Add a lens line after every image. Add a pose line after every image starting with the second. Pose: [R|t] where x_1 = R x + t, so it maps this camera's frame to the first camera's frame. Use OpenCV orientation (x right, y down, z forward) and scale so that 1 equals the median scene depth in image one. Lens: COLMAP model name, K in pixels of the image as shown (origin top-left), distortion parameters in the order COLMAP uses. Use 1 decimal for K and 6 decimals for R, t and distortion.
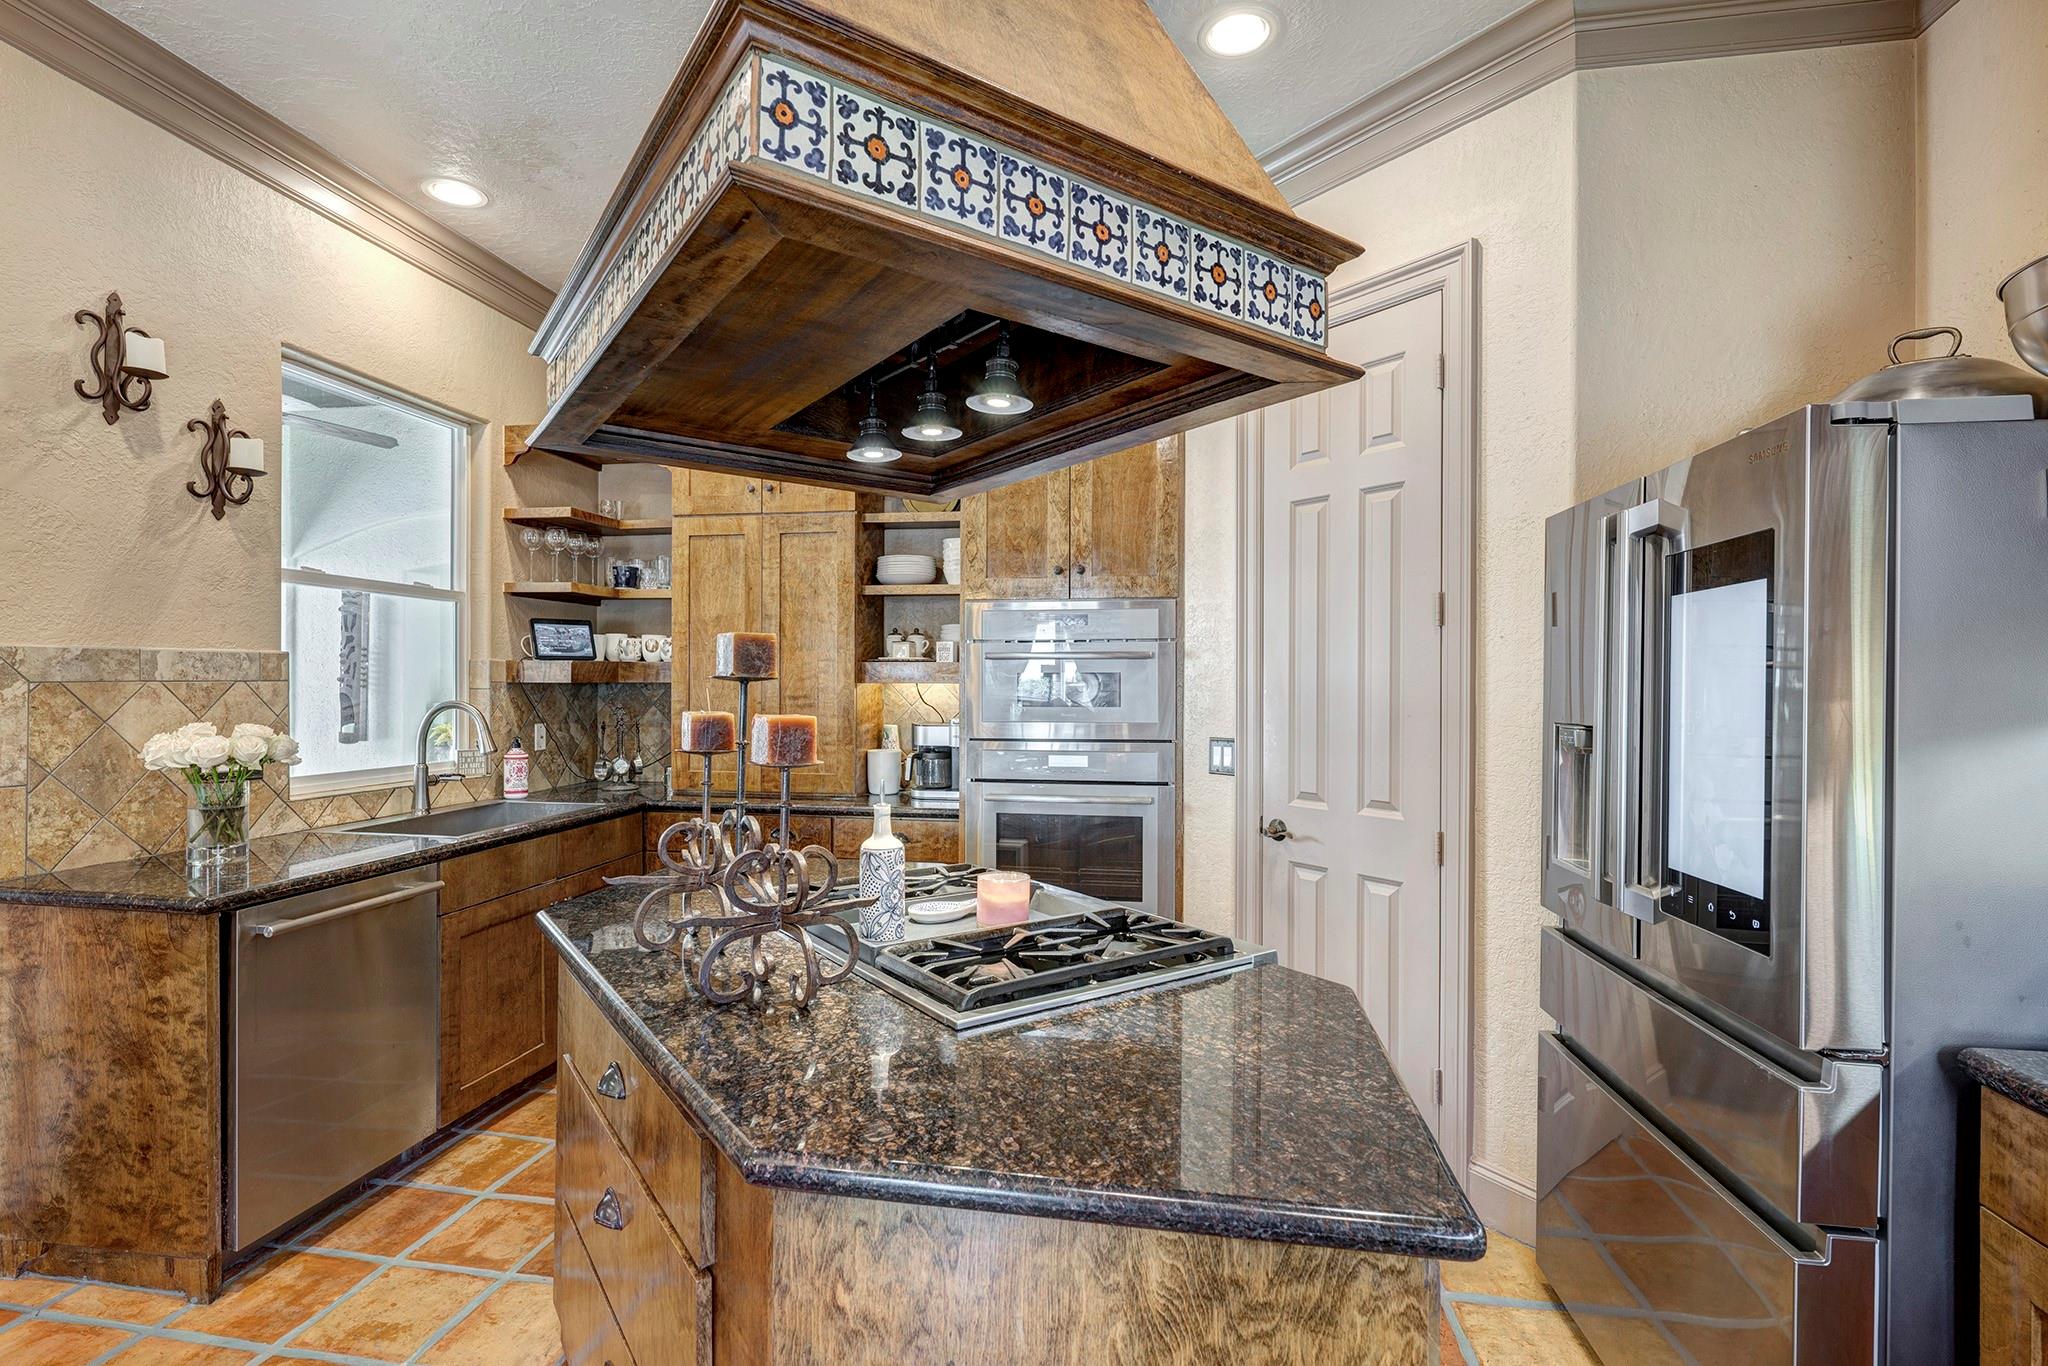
lens RADIAL K [[940.3, 0, 1020.6], [0, 940.3, 680.8], [0, 0, 1]] dist [-0.001844, -0.000428]
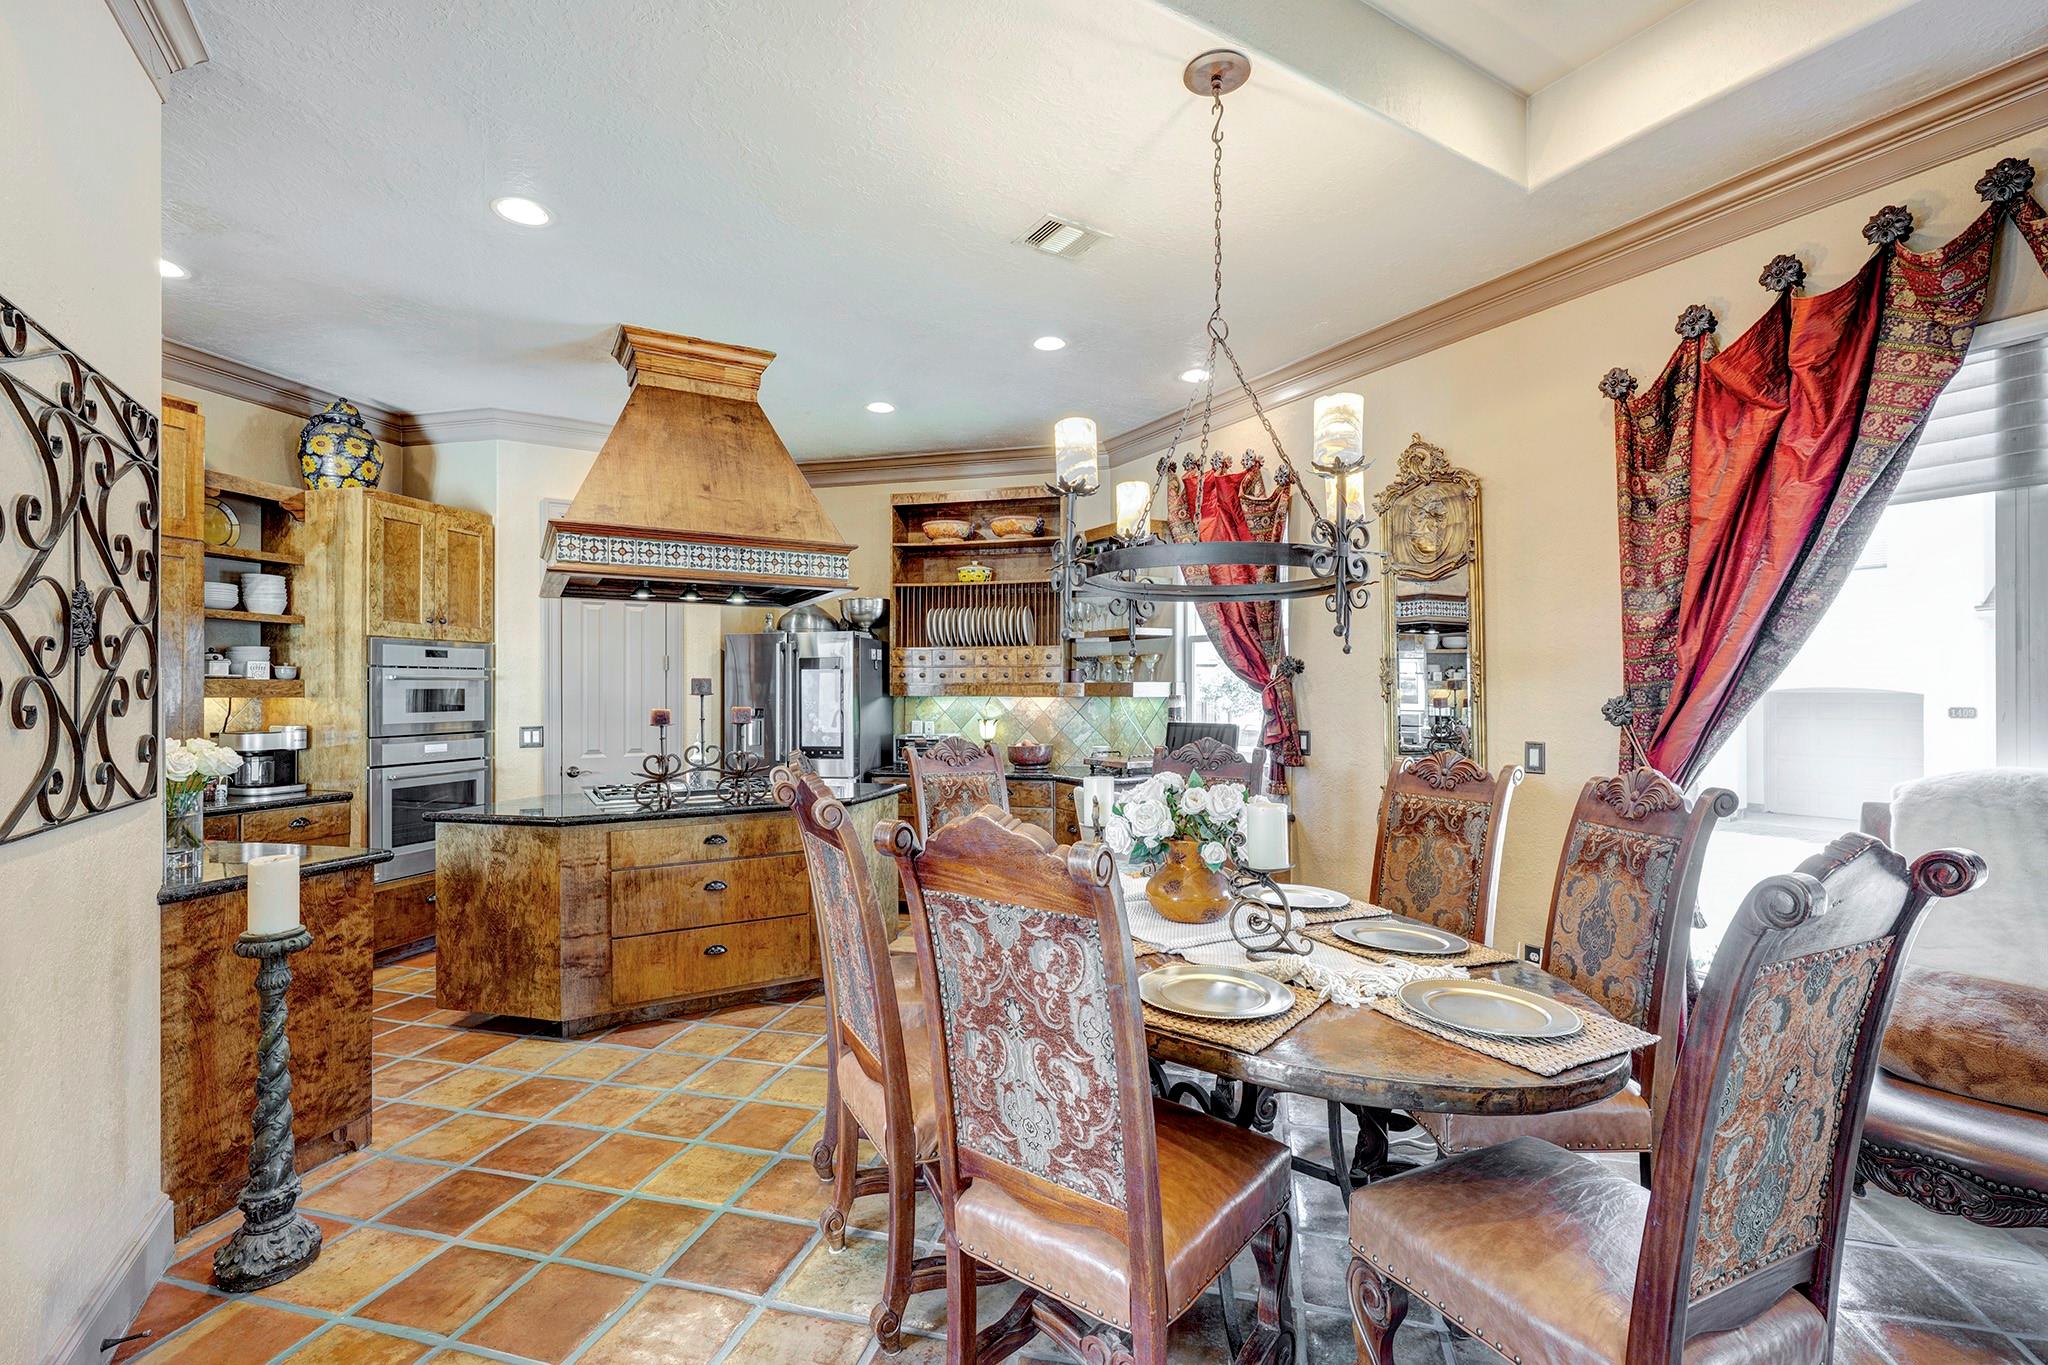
lens RADIAL K [[860.9, 0, 1018.5], [0, 860.9, 687.6], [0, 0, 1]] dist [-0.000519, -0.000018]
pose [[0.085084, 0.001678, 0.996372, -2.014898], [-0.000759, 0.999998, -0.001619, -0.015240], [-0.996373, -0.000619, 0.085085, -0.071302]]
